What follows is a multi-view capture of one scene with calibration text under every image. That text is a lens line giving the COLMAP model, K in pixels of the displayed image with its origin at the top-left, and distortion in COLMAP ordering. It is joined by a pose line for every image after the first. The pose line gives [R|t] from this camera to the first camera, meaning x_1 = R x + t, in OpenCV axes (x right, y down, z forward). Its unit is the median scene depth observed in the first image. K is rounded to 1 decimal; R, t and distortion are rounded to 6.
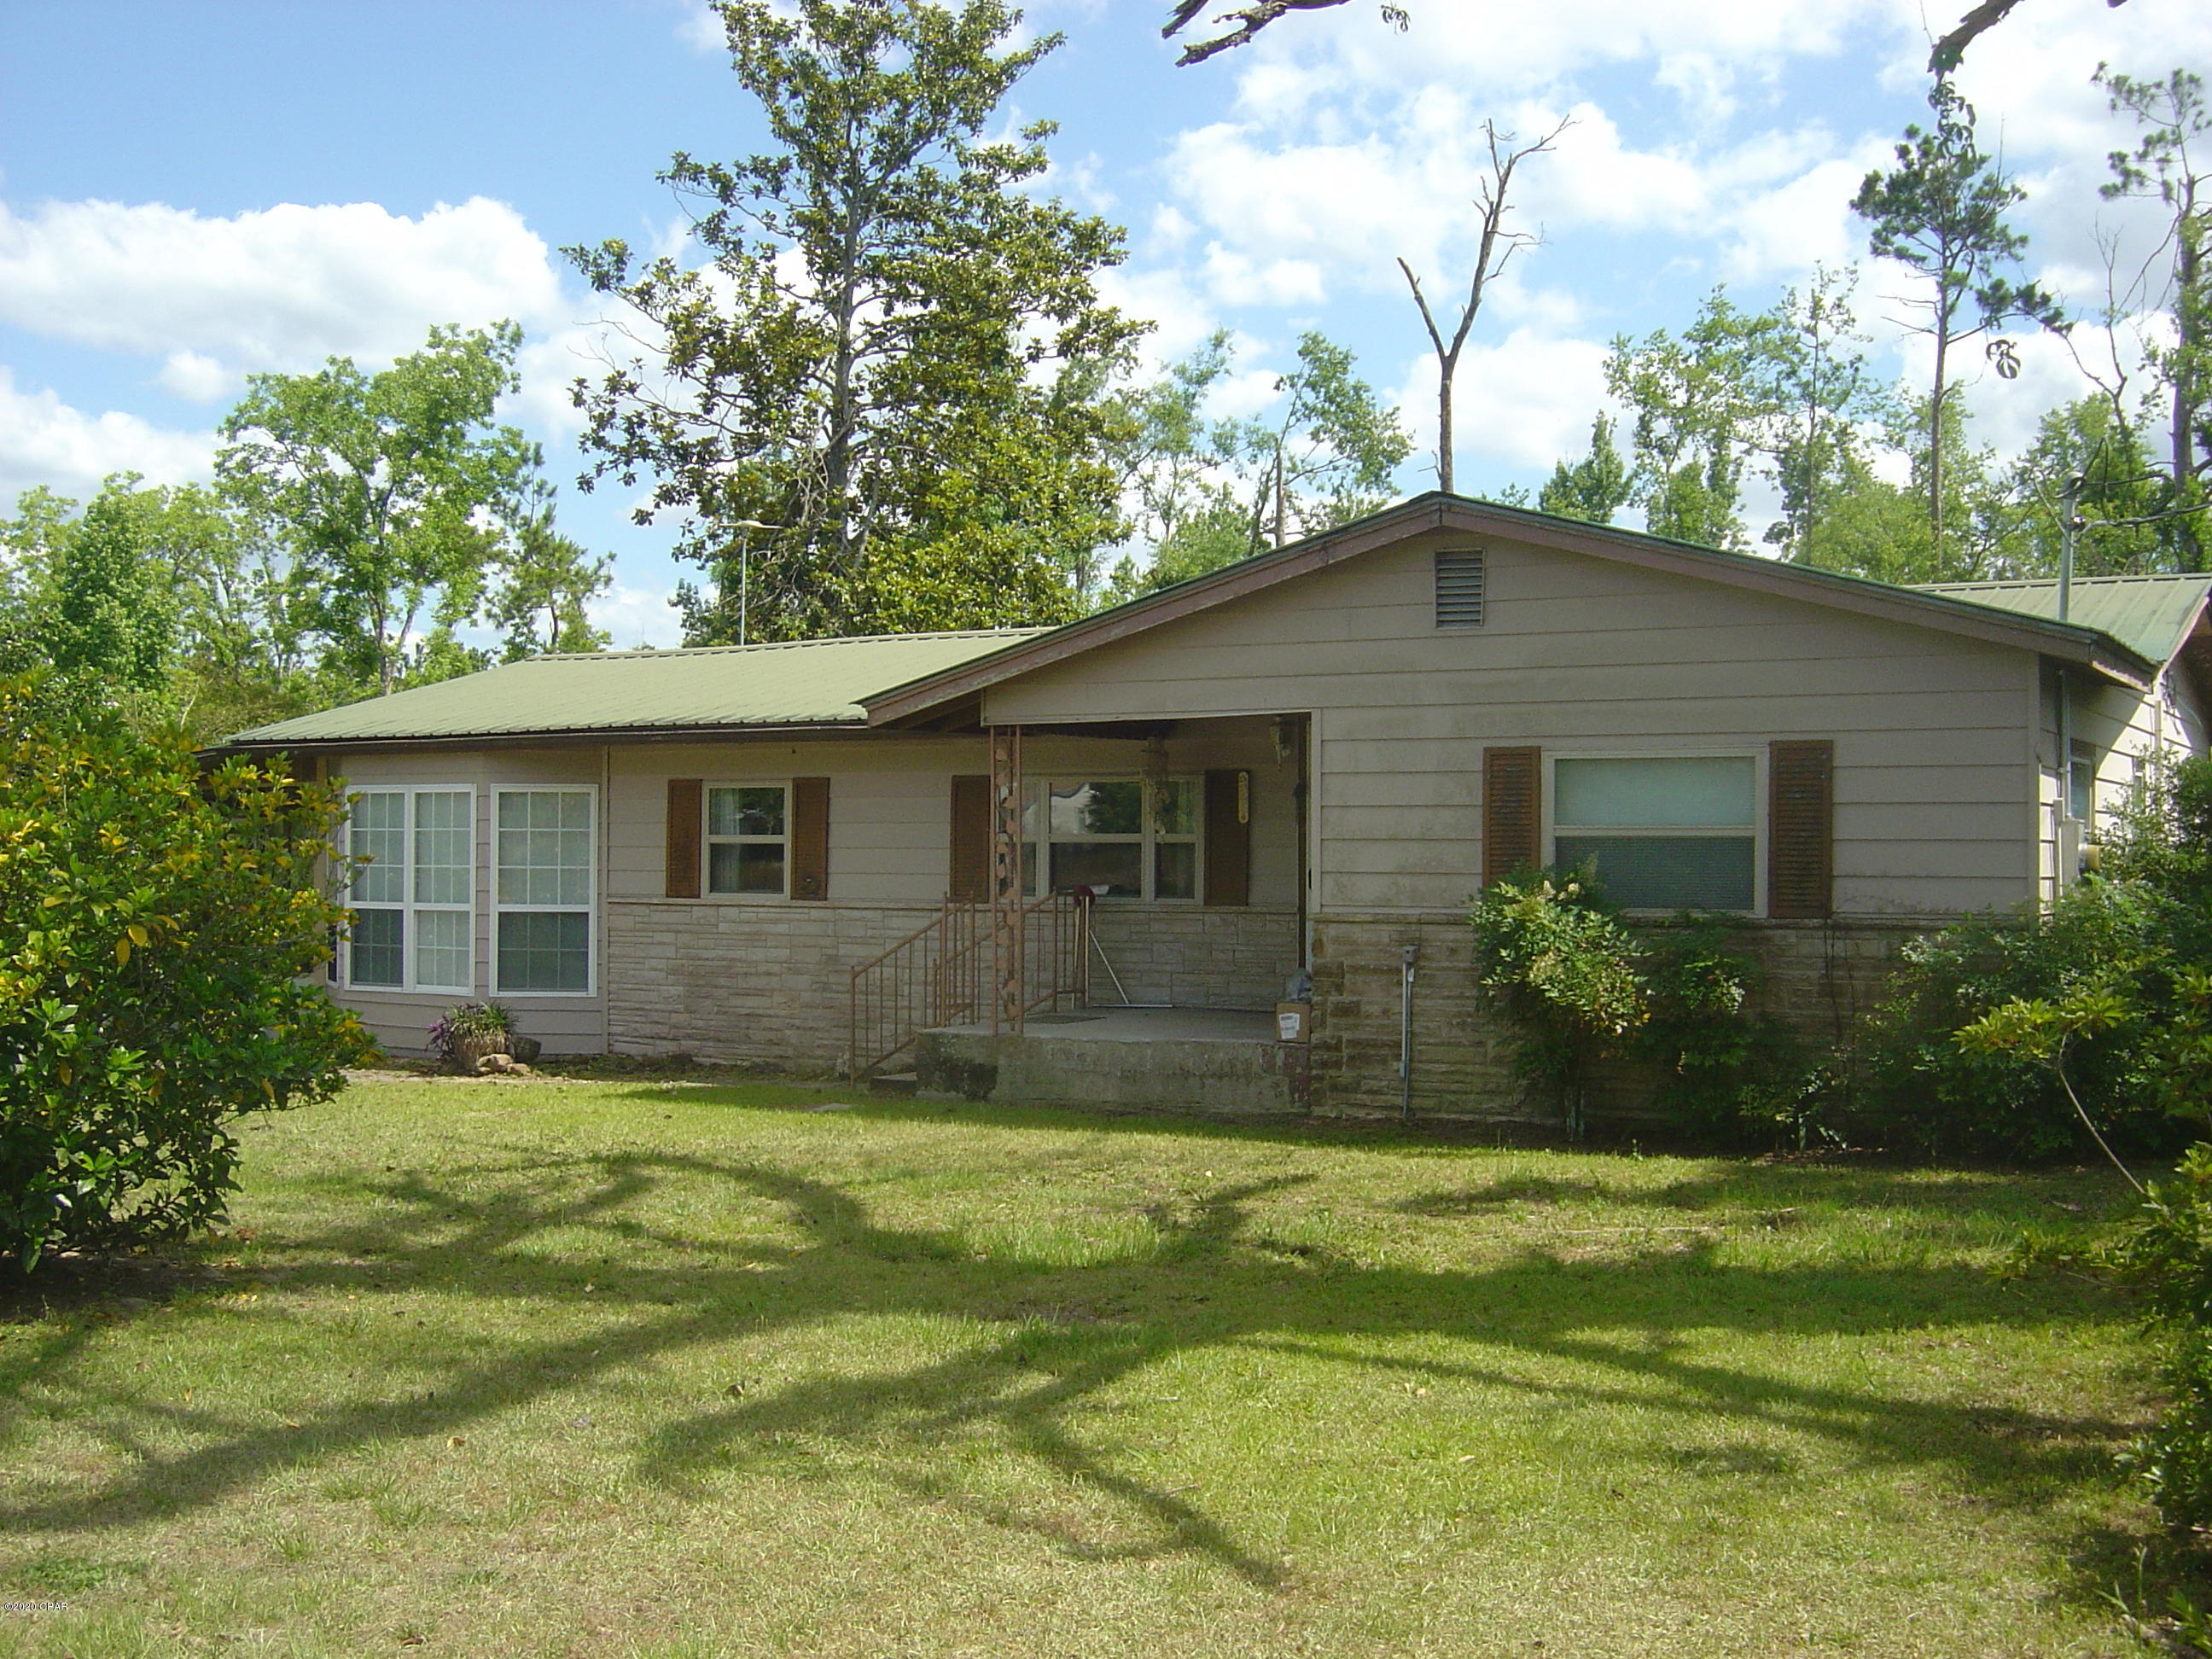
lens RADIAL K [[2481.4, 0, 1106.0], [0, 2481.4, 829.5], [0, 0, 1]] dist [-0.146978, 0.002286]
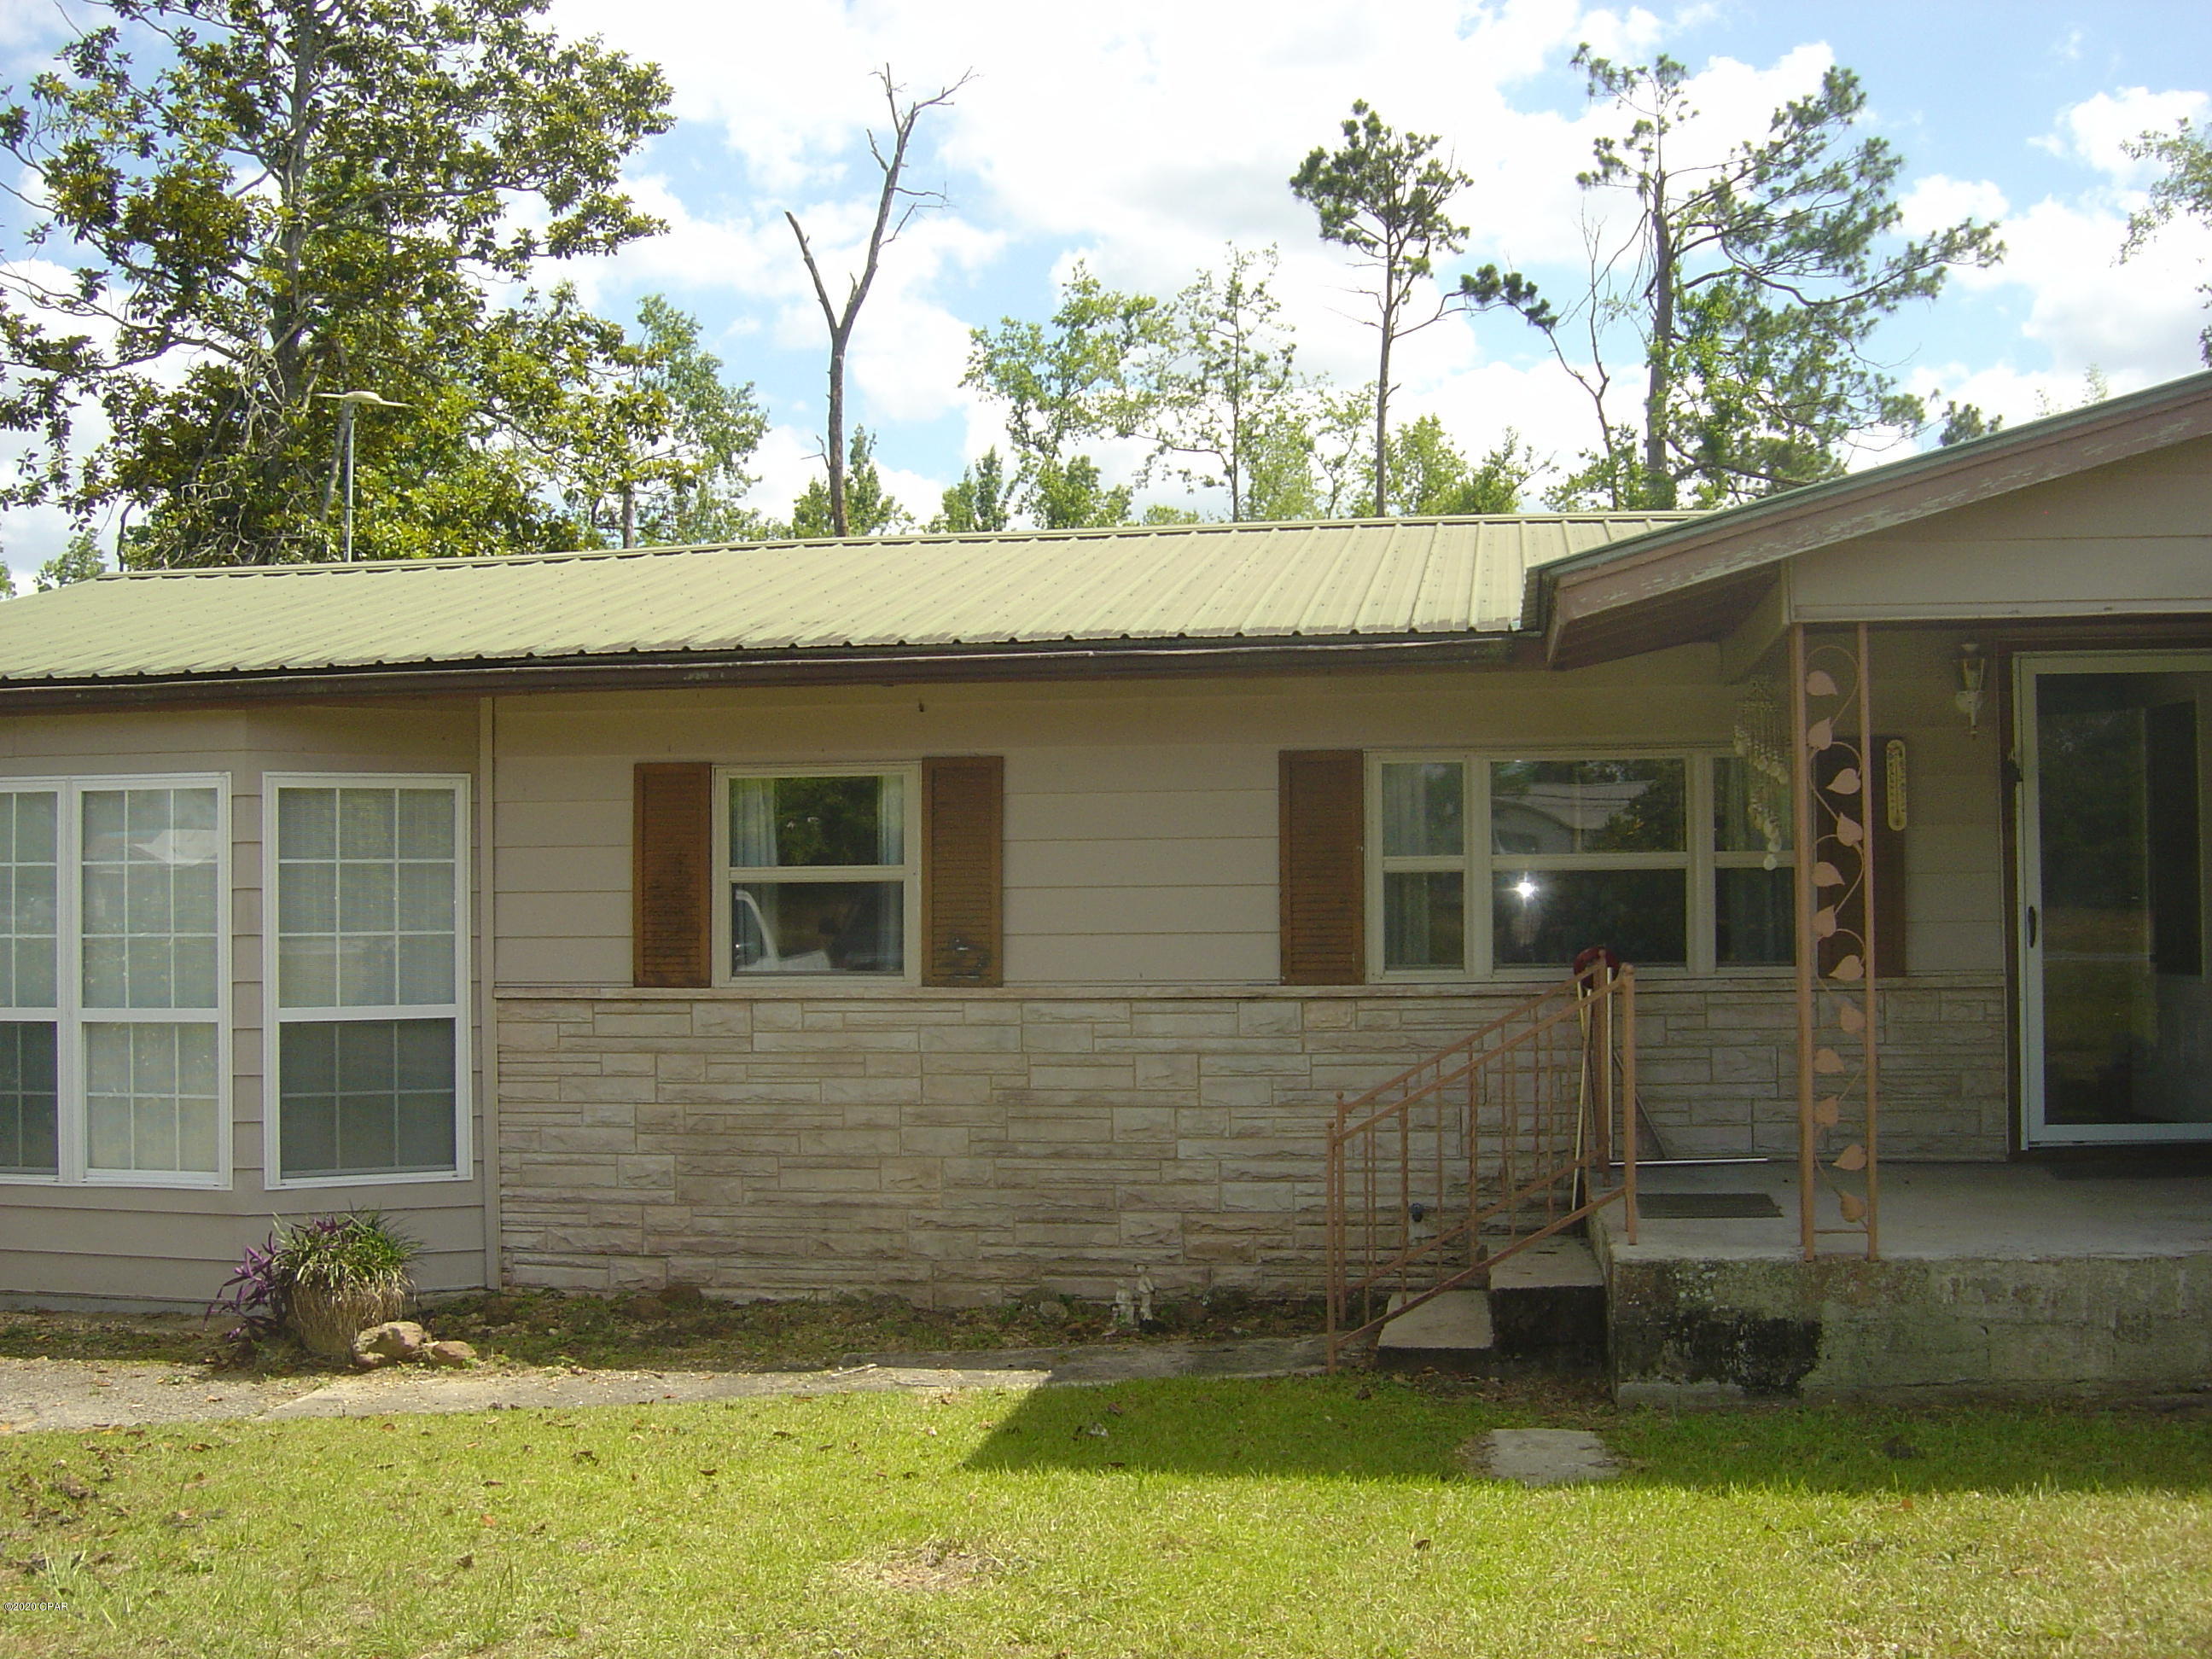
lens RADIAL K [[2481.4, 0, 1106.0], [0, 2481.4, 829.5], [0, 0, 1]] dist [-0.146978, 0.002286]
pose [[0.932920, -0.004905, 0.360051, -0.263709], [0.011459, 0.999805, -0.016072, 0.003459], [-0.359902, 0.019119, 0.932794, 0.456679]]
